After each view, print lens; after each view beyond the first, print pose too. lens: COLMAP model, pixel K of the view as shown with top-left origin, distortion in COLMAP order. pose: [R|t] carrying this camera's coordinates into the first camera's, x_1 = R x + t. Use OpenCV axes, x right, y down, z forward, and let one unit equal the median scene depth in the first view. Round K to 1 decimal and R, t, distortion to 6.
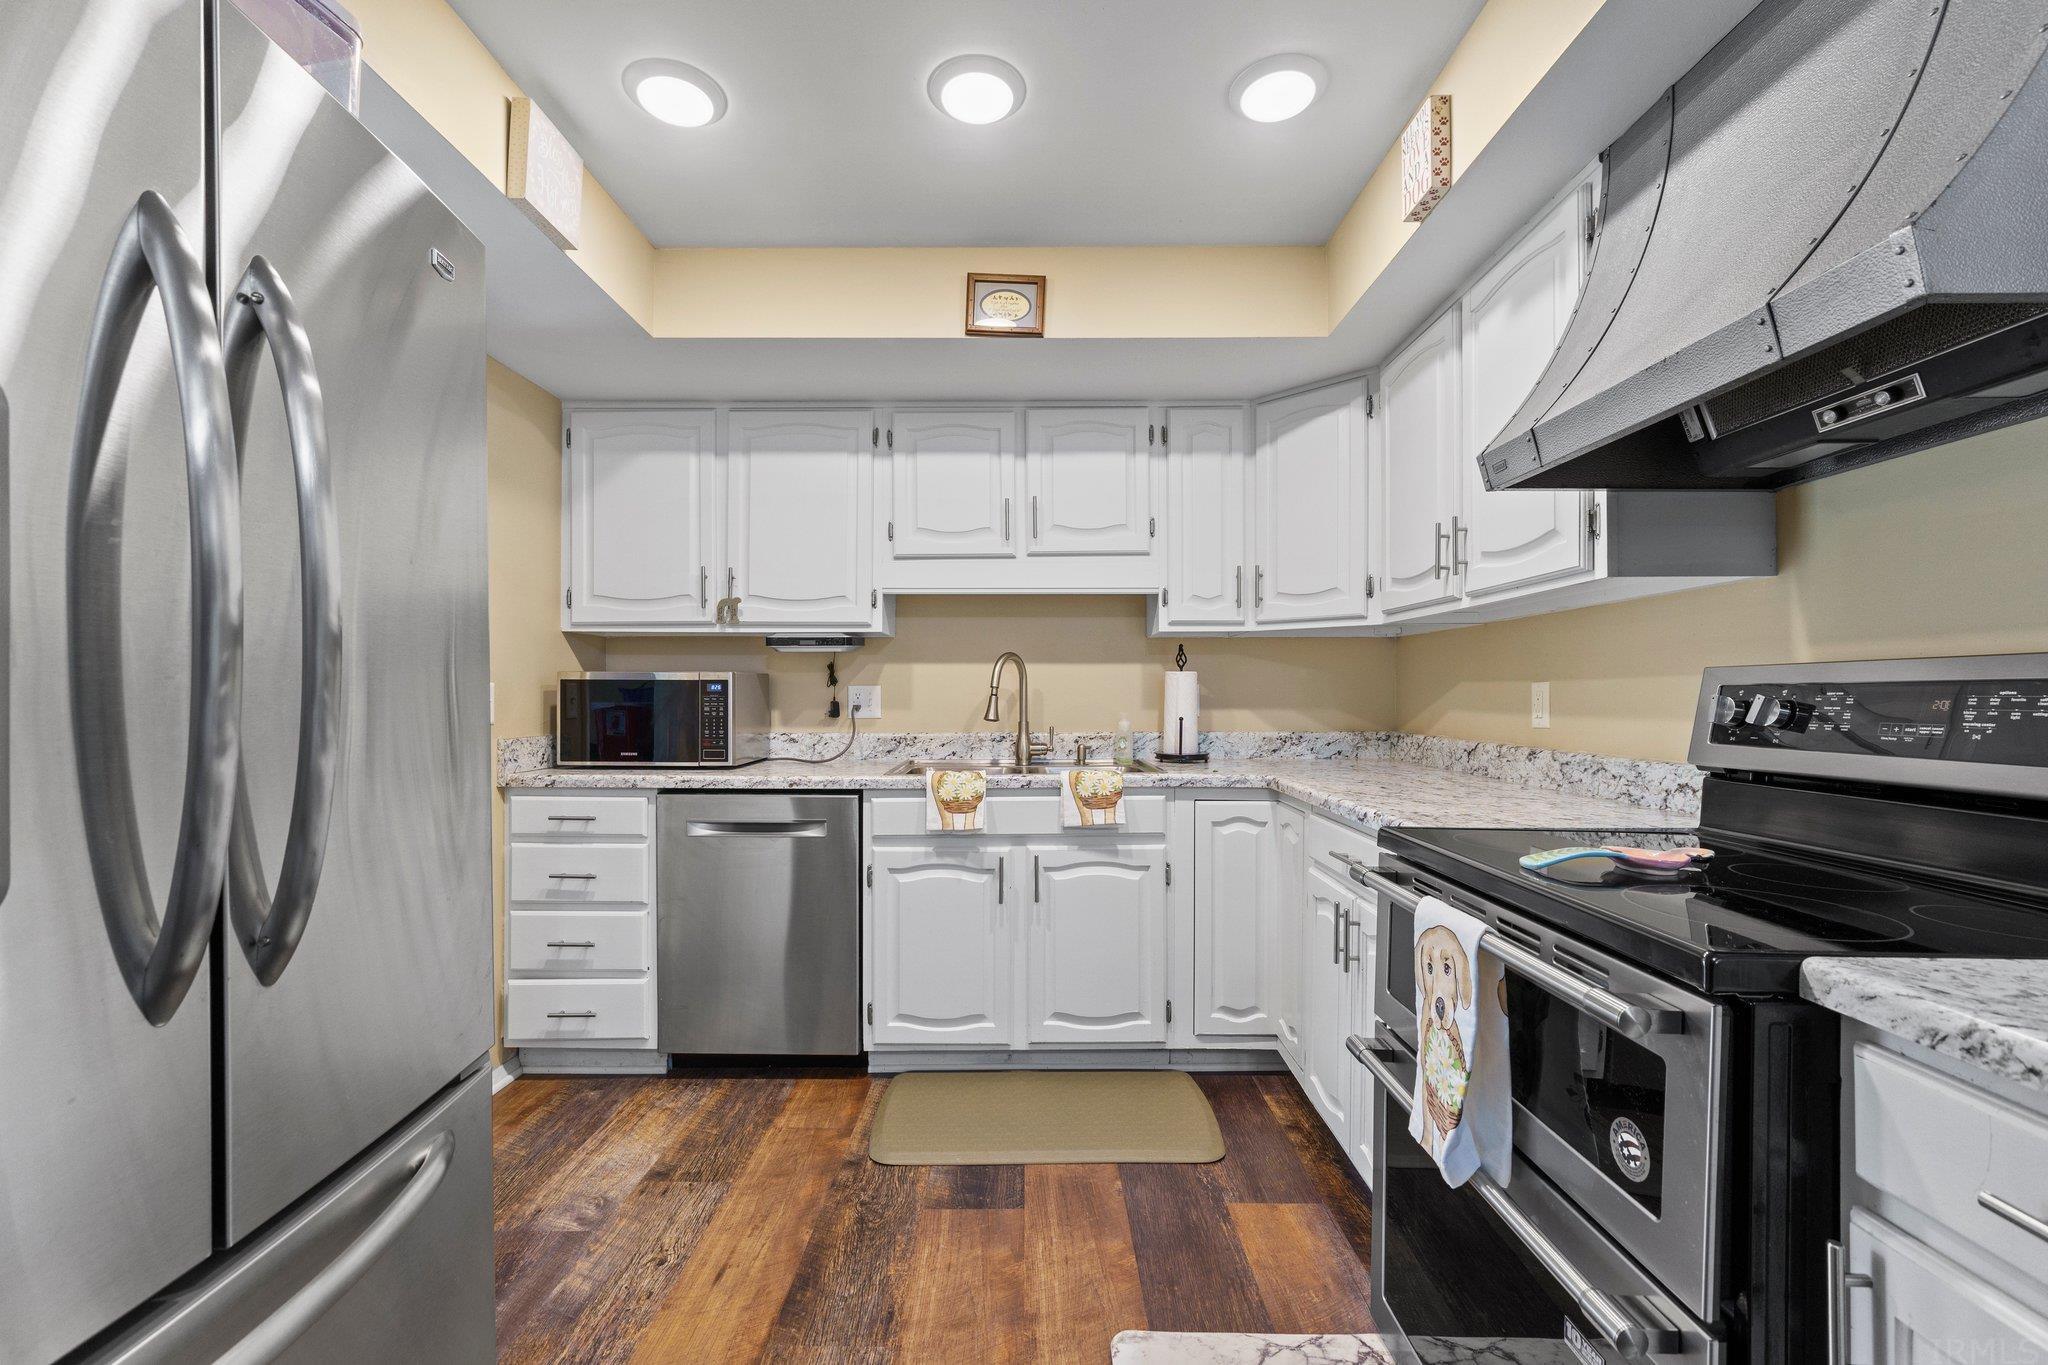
lens RADIAL K [[860.6, 0, 1020.3], [0, 860.6, 691.7], [0, 0, 1]] dist [-0.009333, 0.004096]
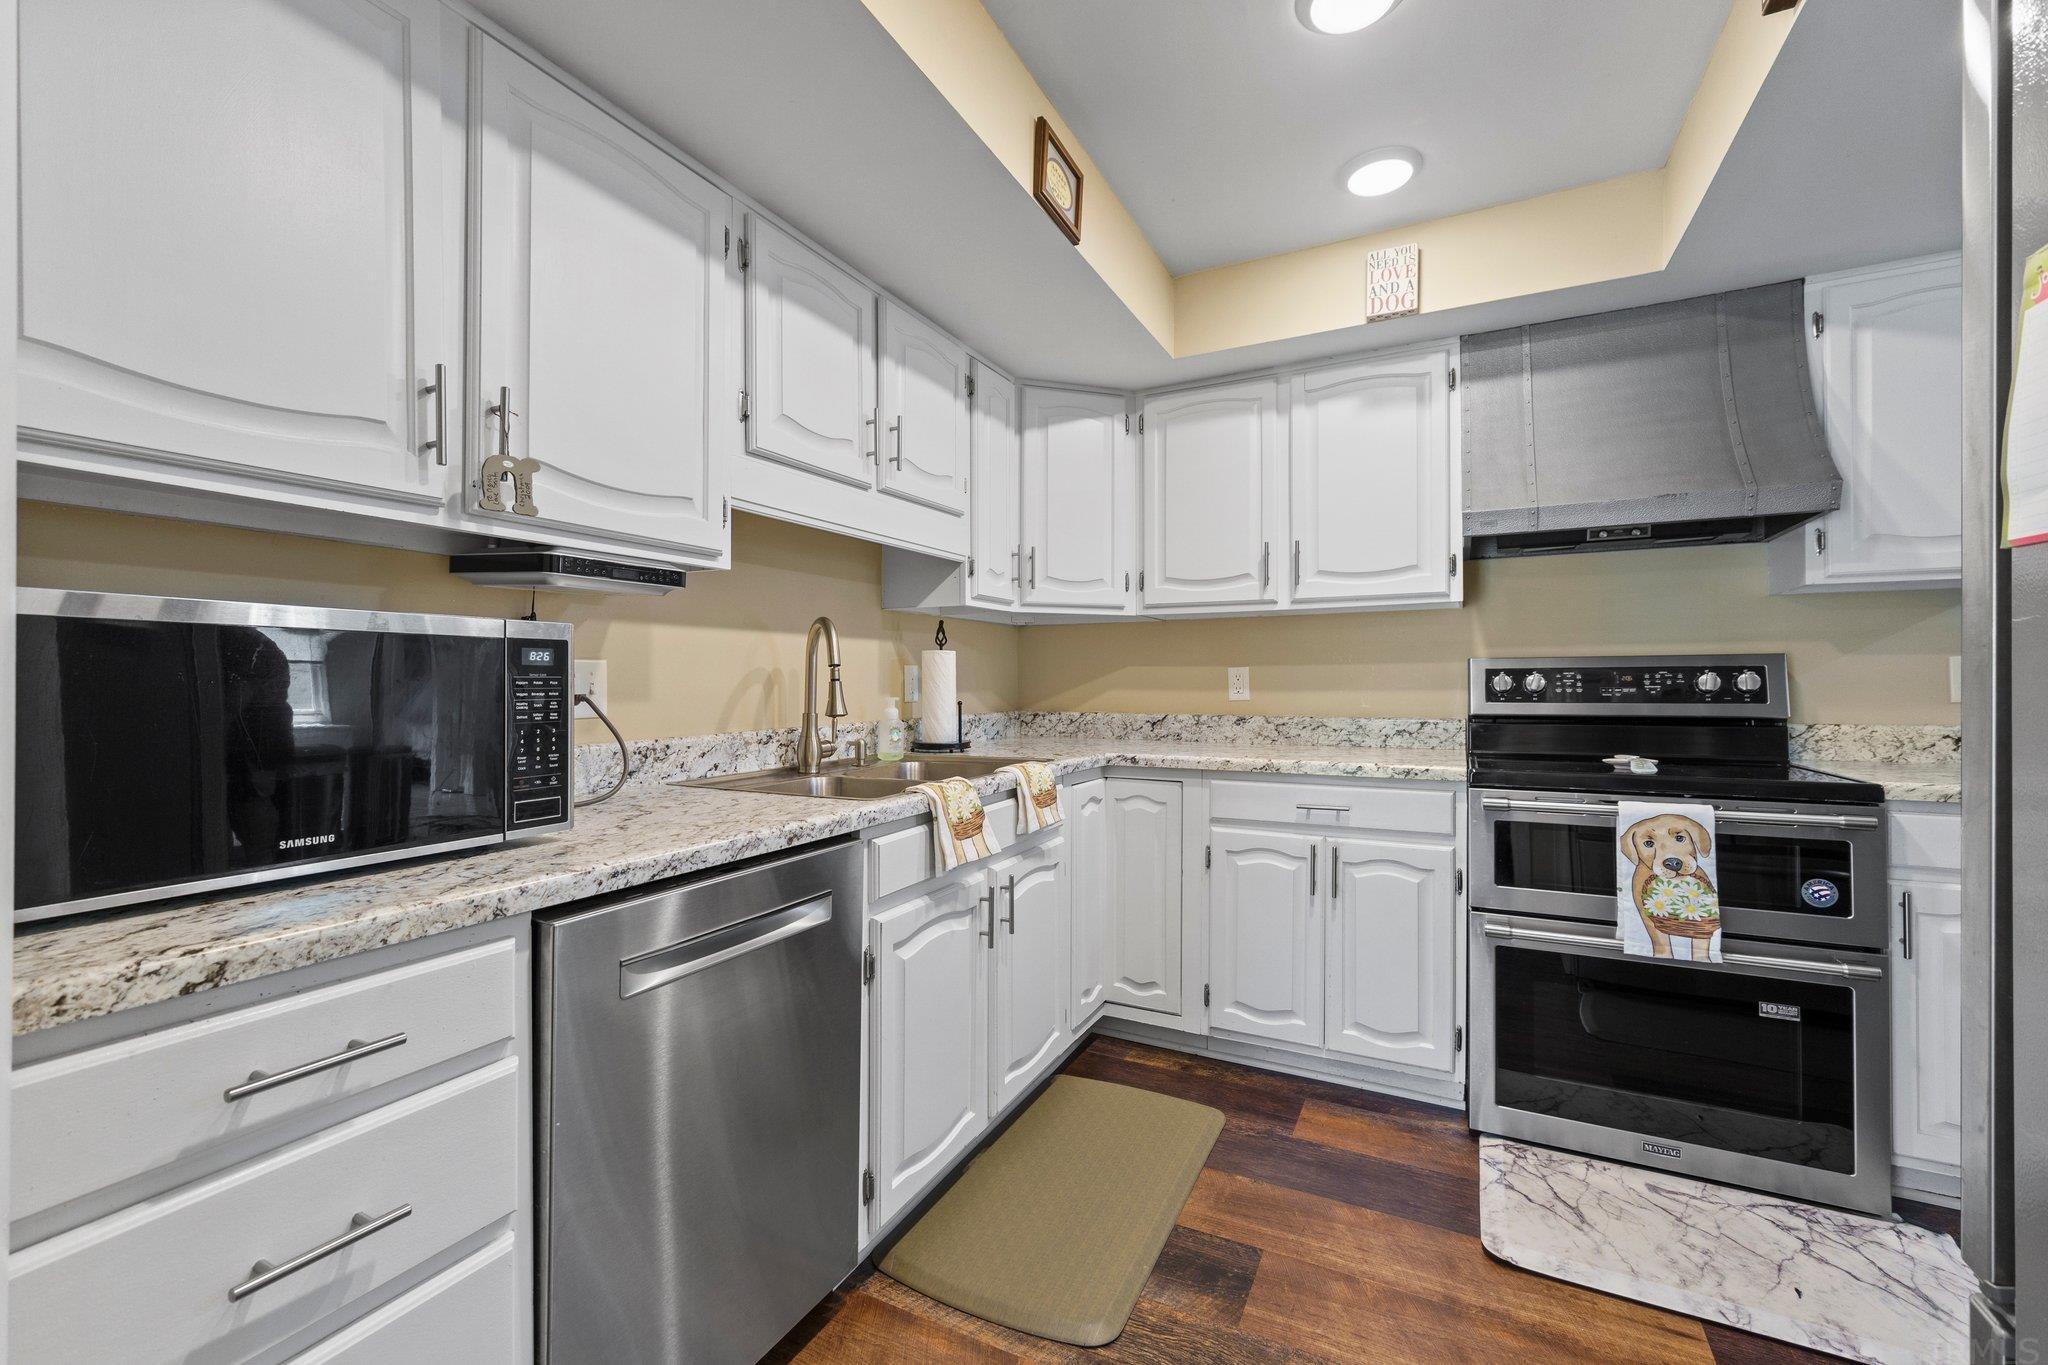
lens RADIAL K [[860.6, 0, 1010.5], [0, 860.6, 677.2], [0, 0, 1]] dist [-0.009333, 0.004096]
pose [[0.445345, 0.001997, 0.895357, -0.711043], [0.001136, 0.999995, -0.002795, 0.007812], [-0.895358, 0.002261, 0.445341, 0.653928]]
